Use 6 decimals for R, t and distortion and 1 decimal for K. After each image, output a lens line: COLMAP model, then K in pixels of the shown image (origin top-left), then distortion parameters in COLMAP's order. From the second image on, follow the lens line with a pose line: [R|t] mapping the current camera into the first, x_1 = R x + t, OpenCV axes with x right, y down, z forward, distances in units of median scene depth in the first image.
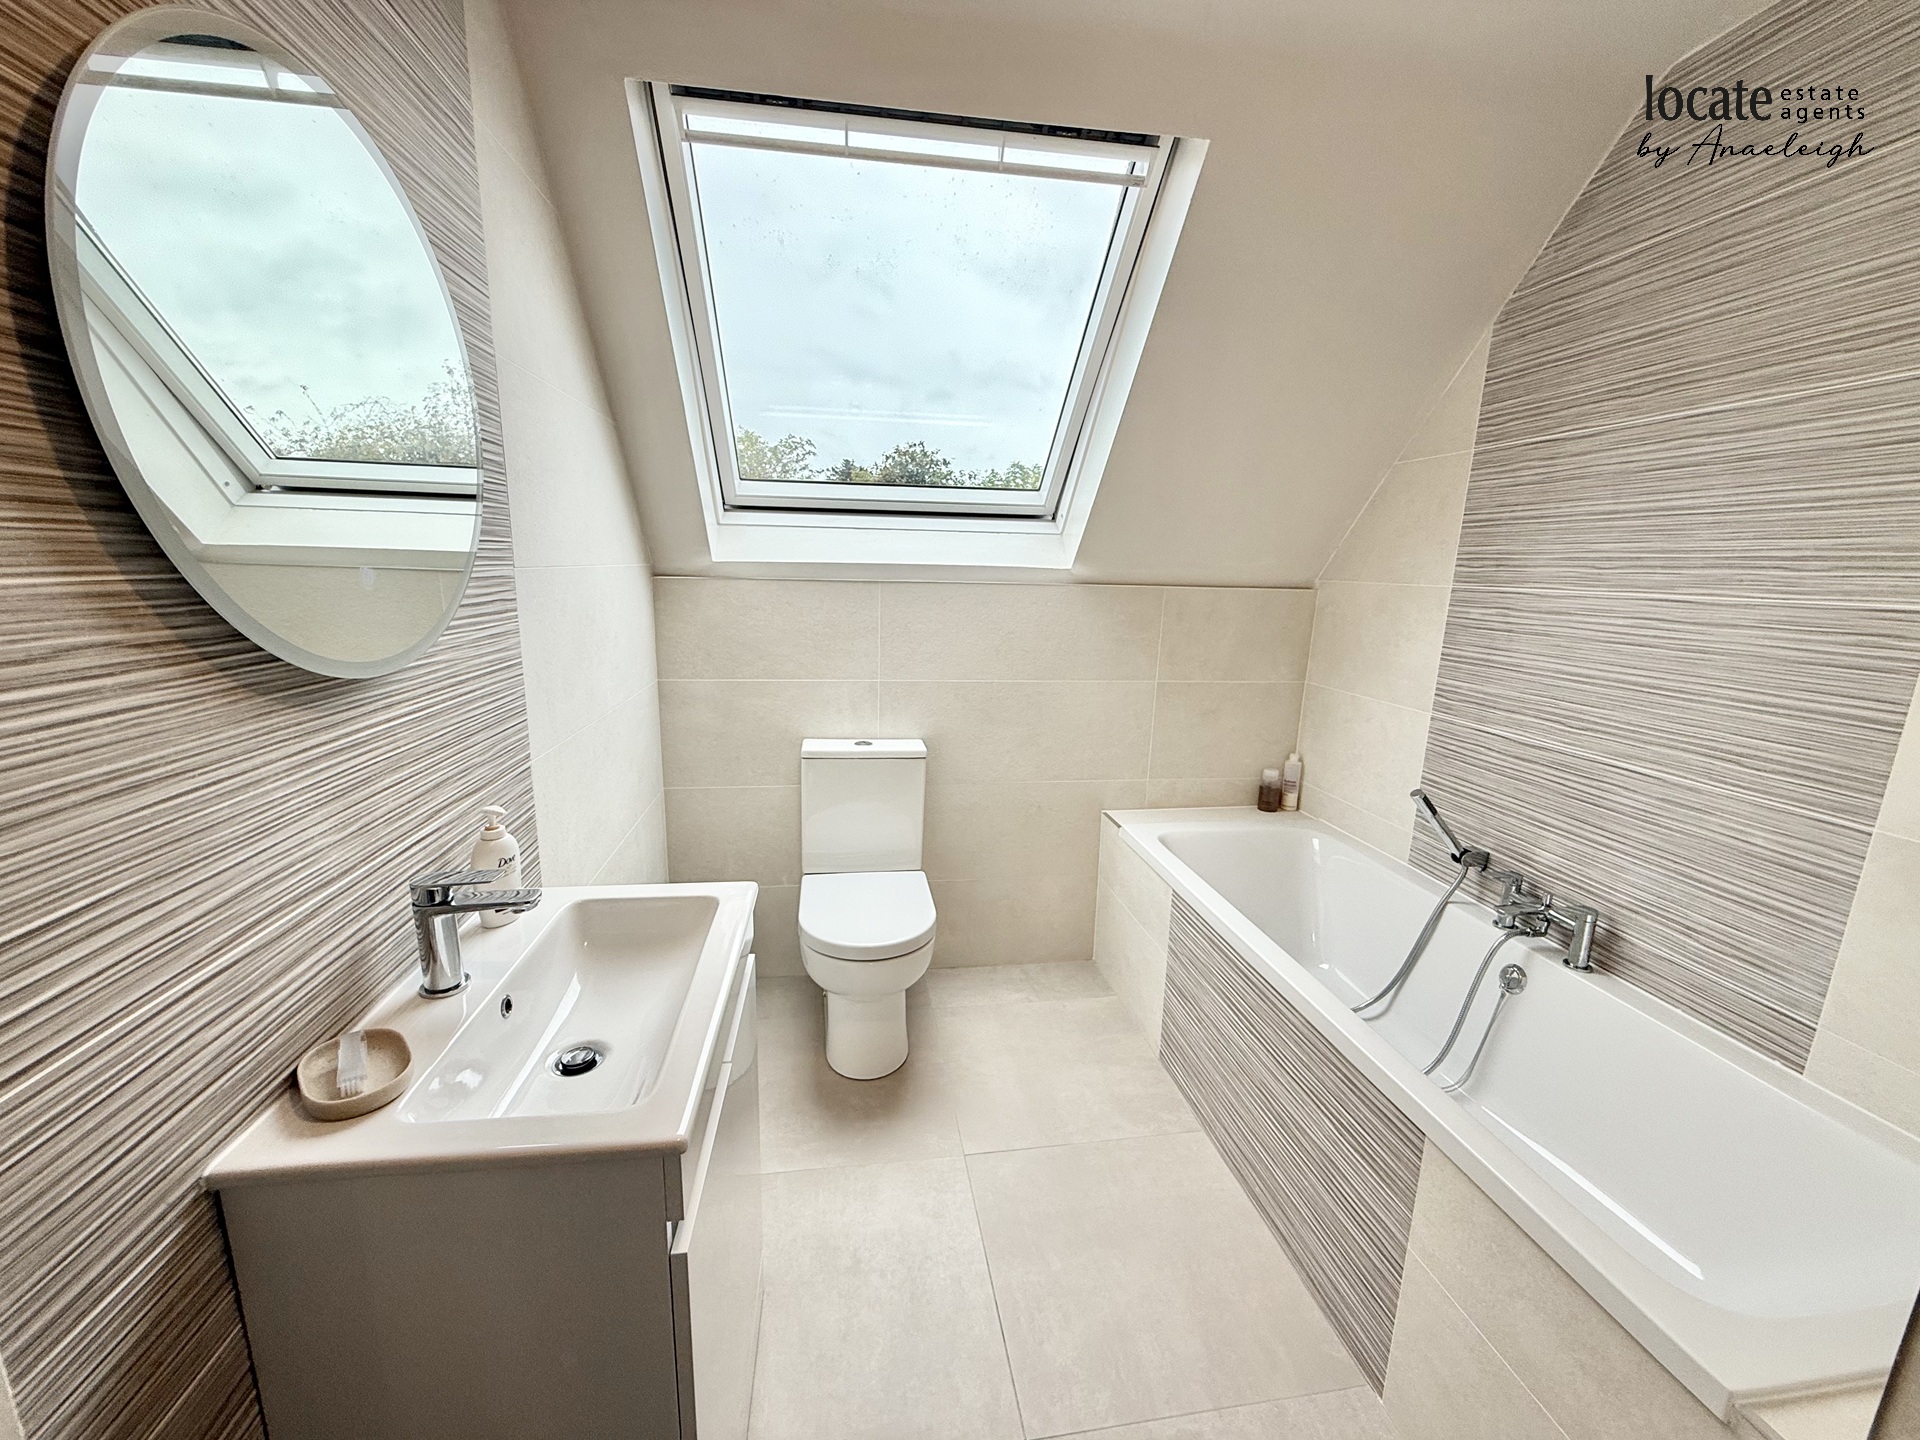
lens RADIAL K [[761.7, 0, 954.3], [0, 761.7, 720.6], [0, 0, 1]] dist [0.000035, 0.000136]
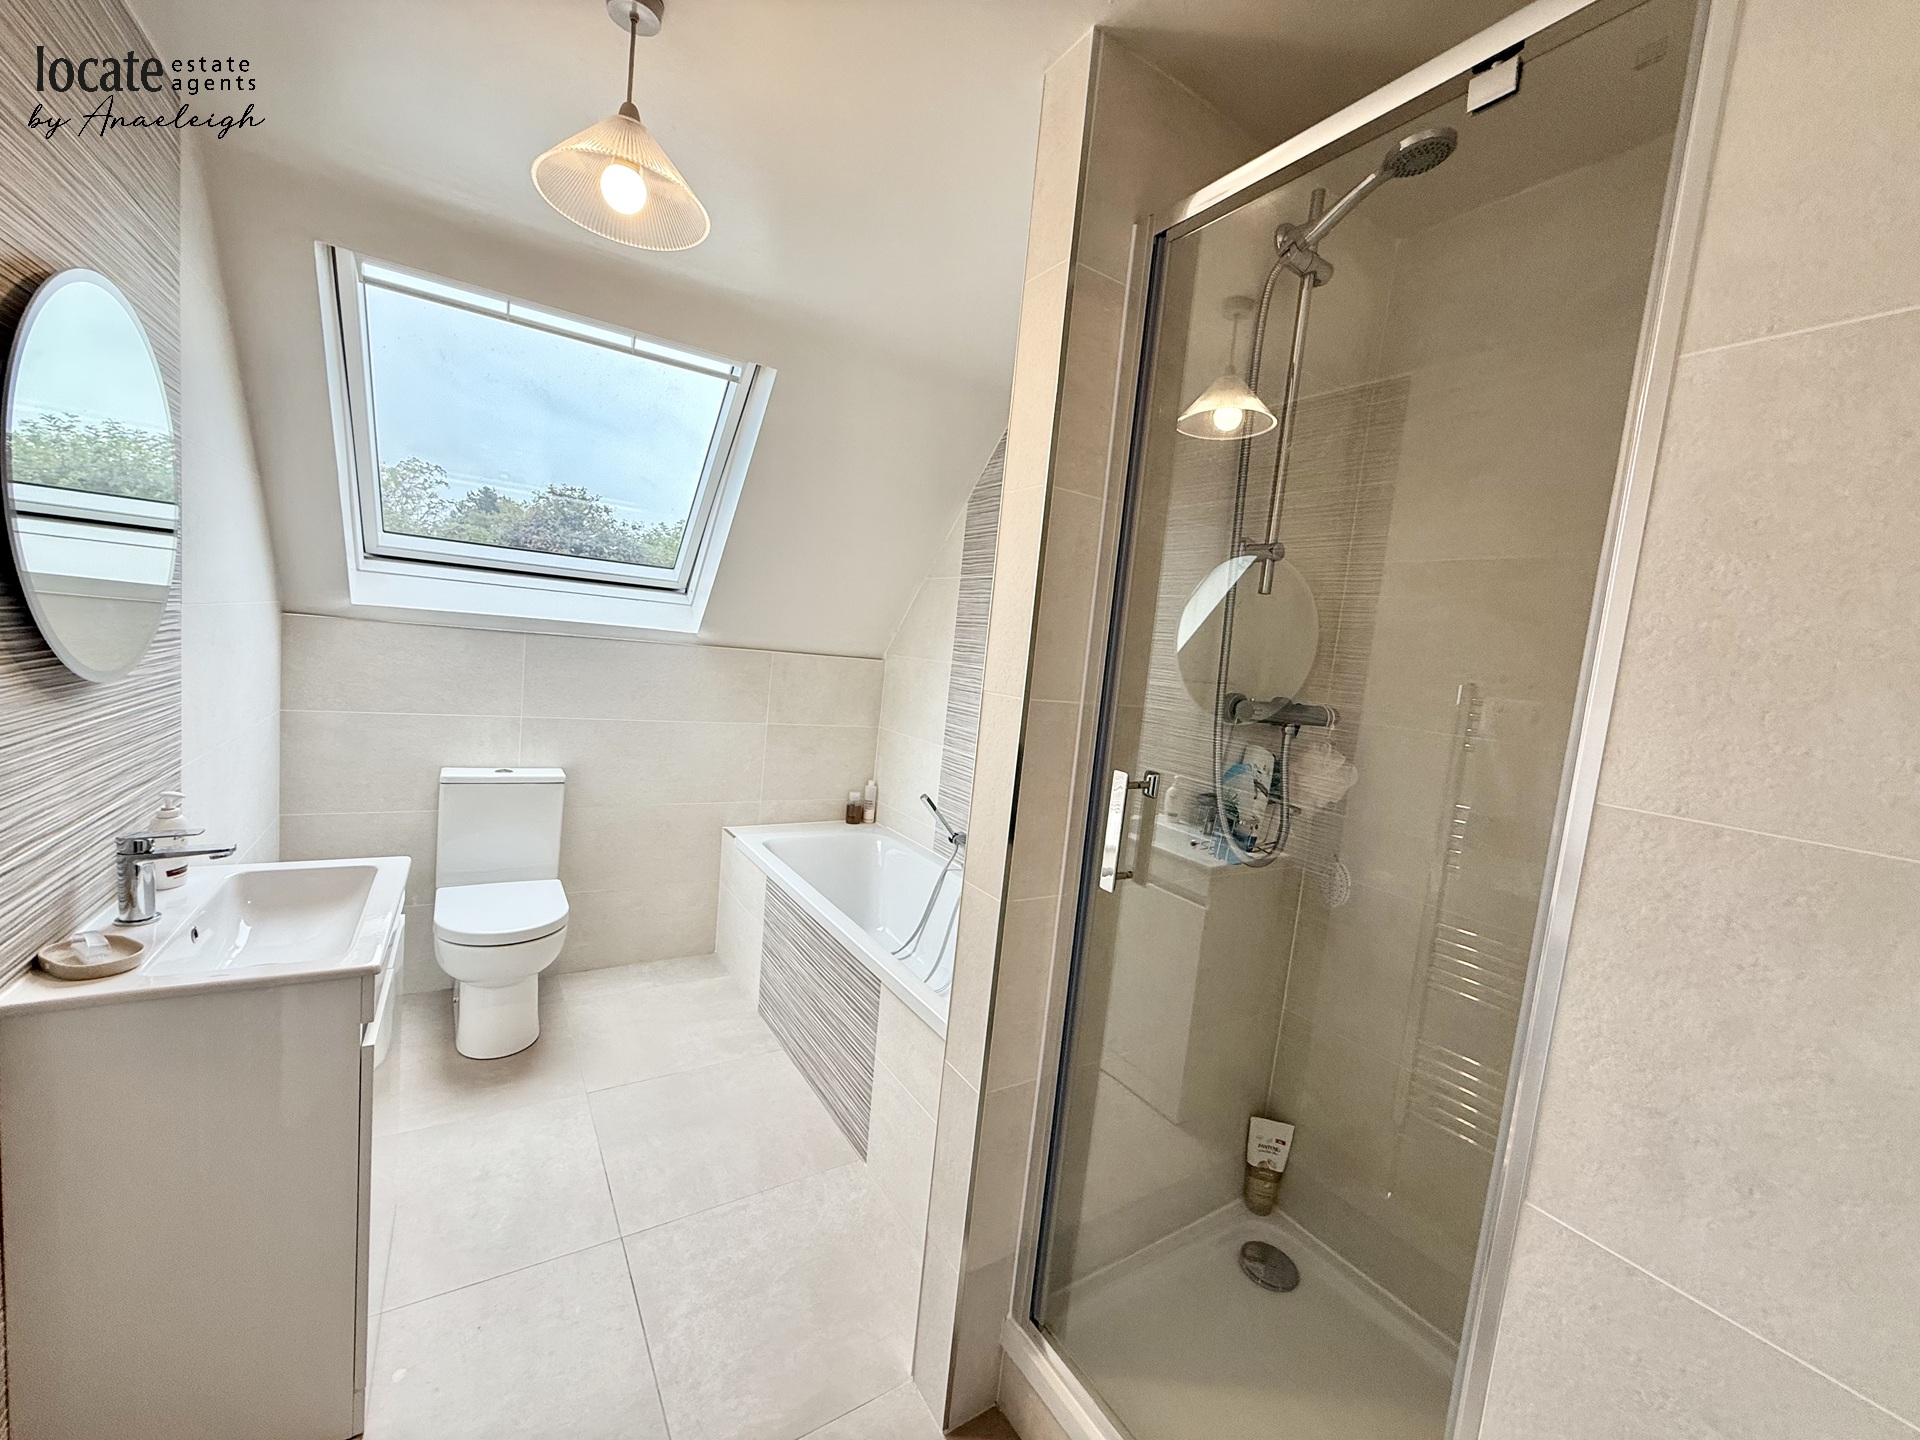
lens RADIAL K [[761.7, 0, 954.3], [0, 761.7, 720.6], [0, 0, 1]] dist [0.000035, 0.000136]
pose [[0.912974, 0.023882, 0.407317, 0.036600], [0.008437, 0.996967, -0.077366, 0.057600], [-0.407929, 0.074070, 0.910004, -0.386469]]
